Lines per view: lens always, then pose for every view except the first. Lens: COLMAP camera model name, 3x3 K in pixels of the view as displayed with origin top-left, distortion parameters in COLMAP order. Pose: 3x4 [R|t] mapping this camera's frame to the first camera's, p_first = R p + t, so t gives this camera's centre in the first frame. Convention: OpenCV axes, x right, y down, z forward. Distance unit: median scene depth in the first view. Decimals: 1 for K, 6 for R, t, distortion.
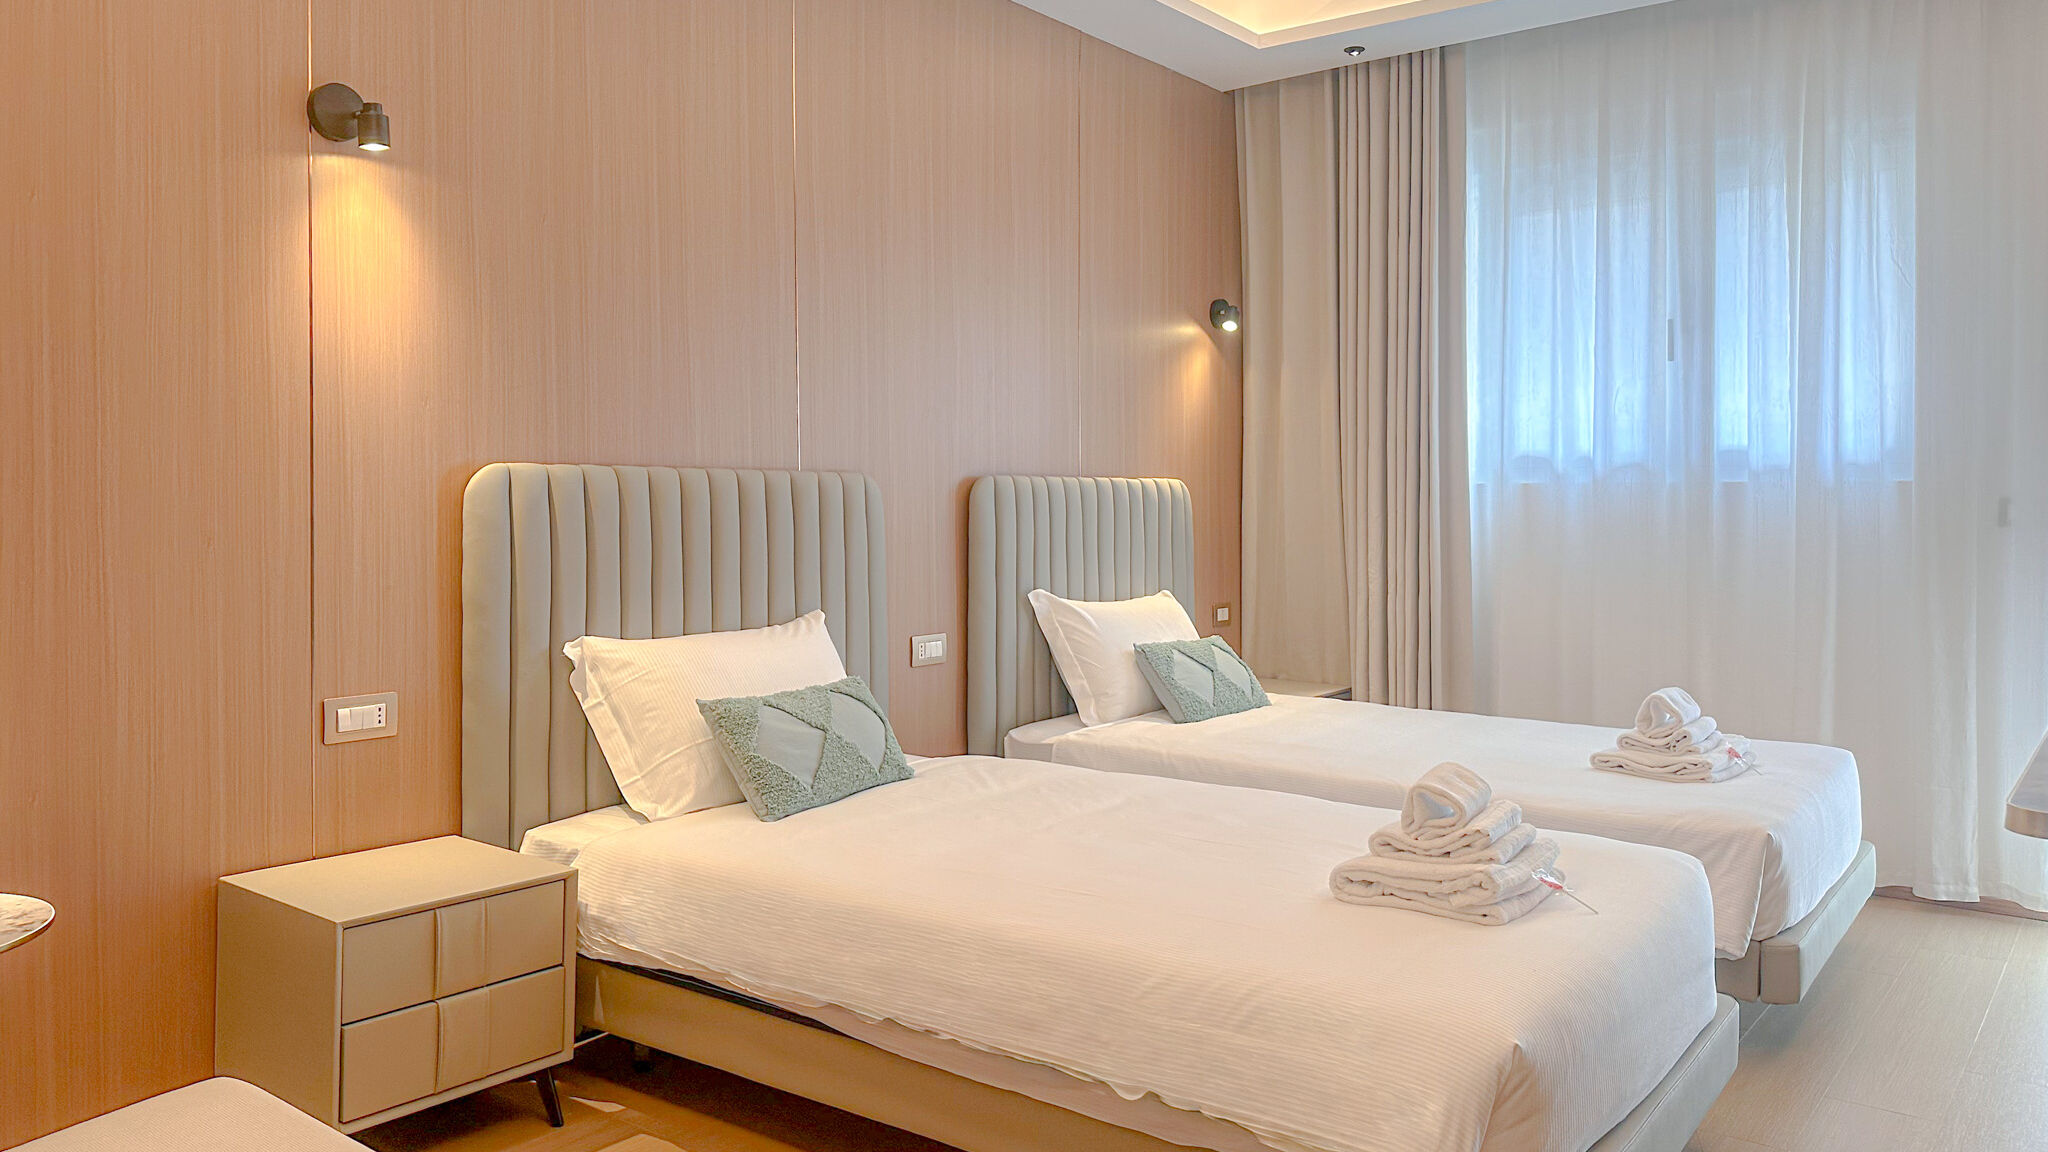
lens RADIAL K [[1473.7, 0, 1027.0], [0, 1473.7, 534.0], [0, 0, 1]] dist [0.148721, -0.265398]
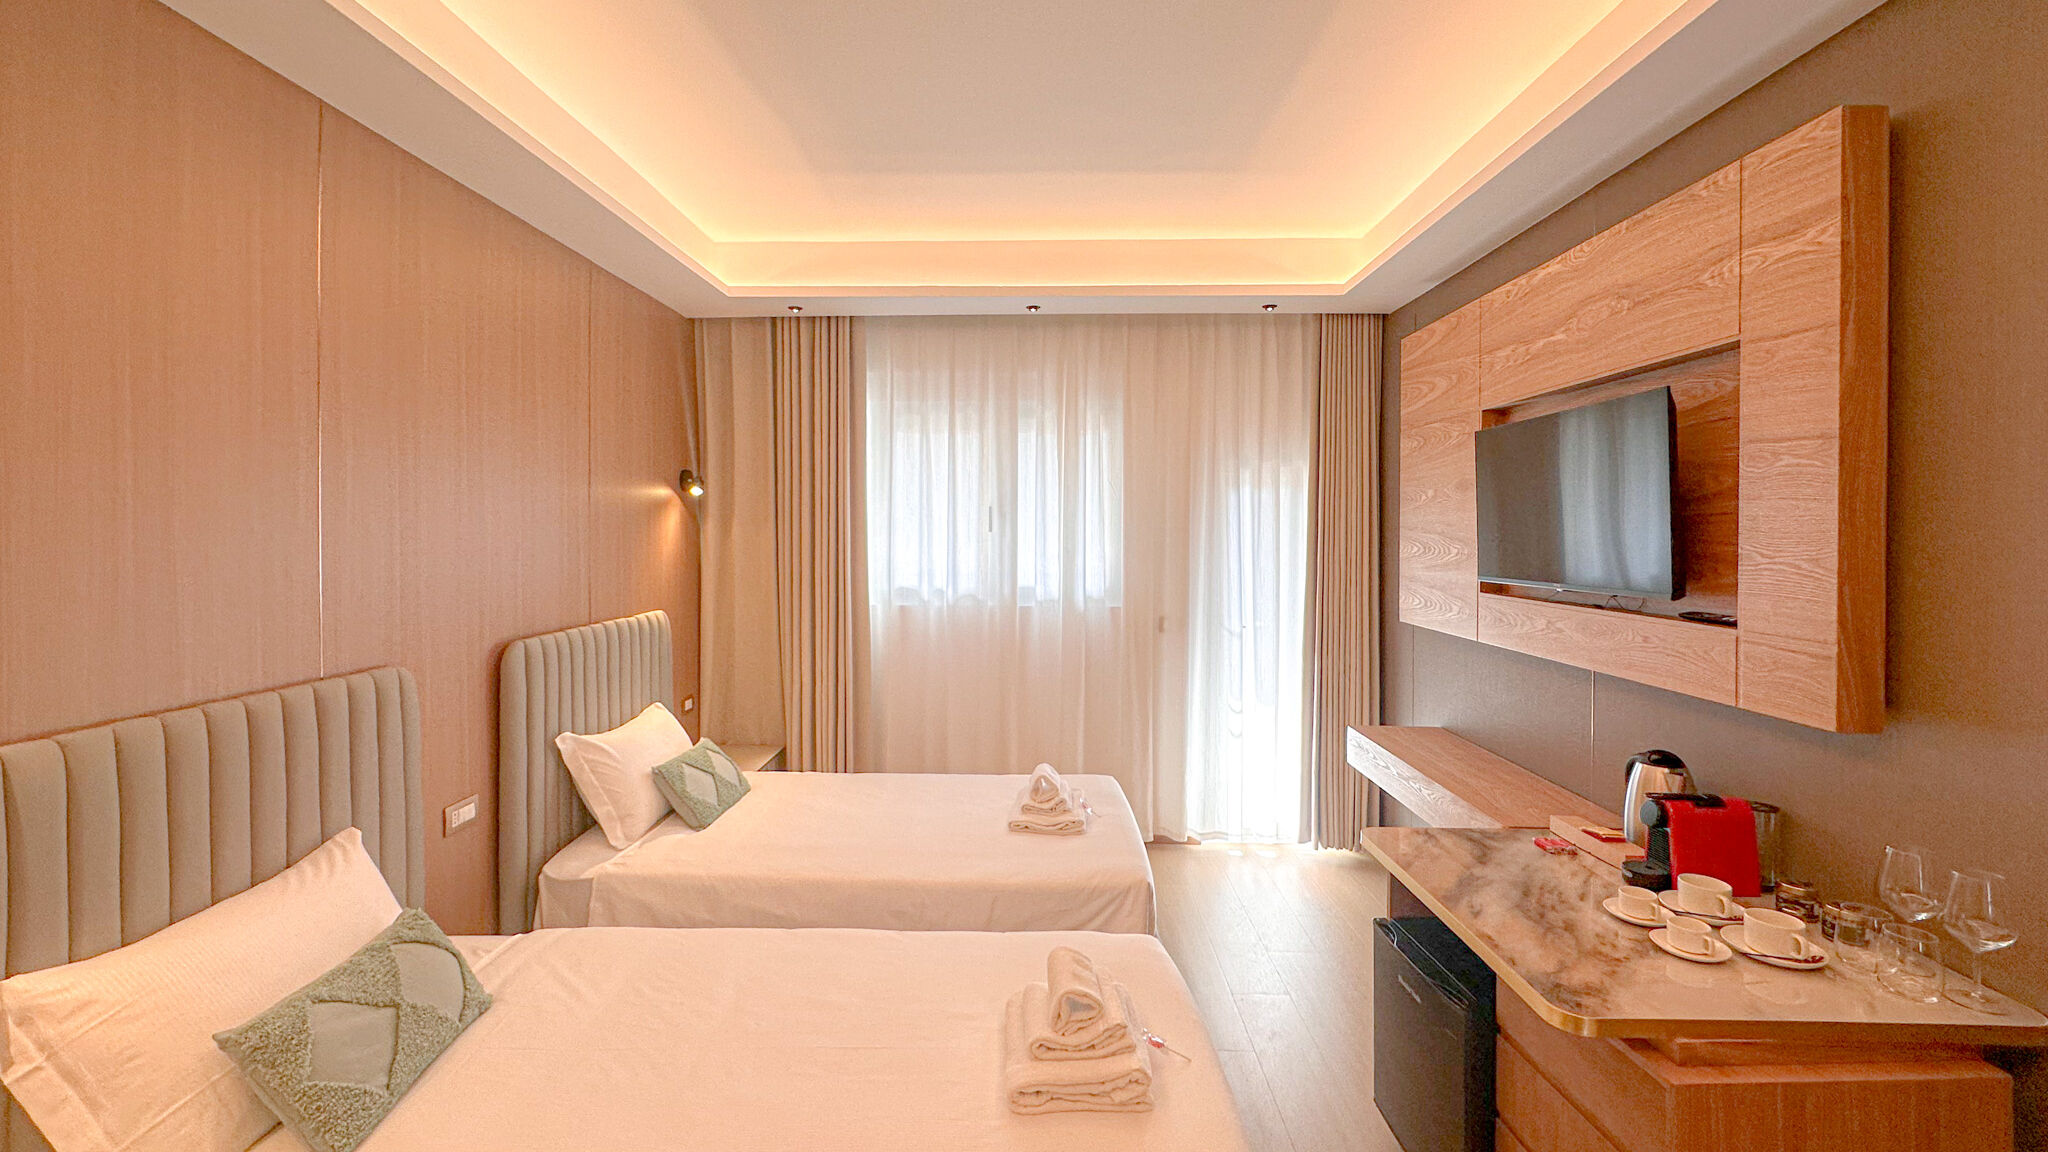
lens RADIAL K [[850.2, 0, 1011.7], [0, 850.2, 536.0], [0, 0, 1]] dist [-0.001603, 0.000428]
pose [[0.811652, -0.002518, 0.584135, -0.102349], [0.010433, 0.999894, -0.010186, -0.113257], [-0.584047, 0.014362, 0.811592, 0.267774]]
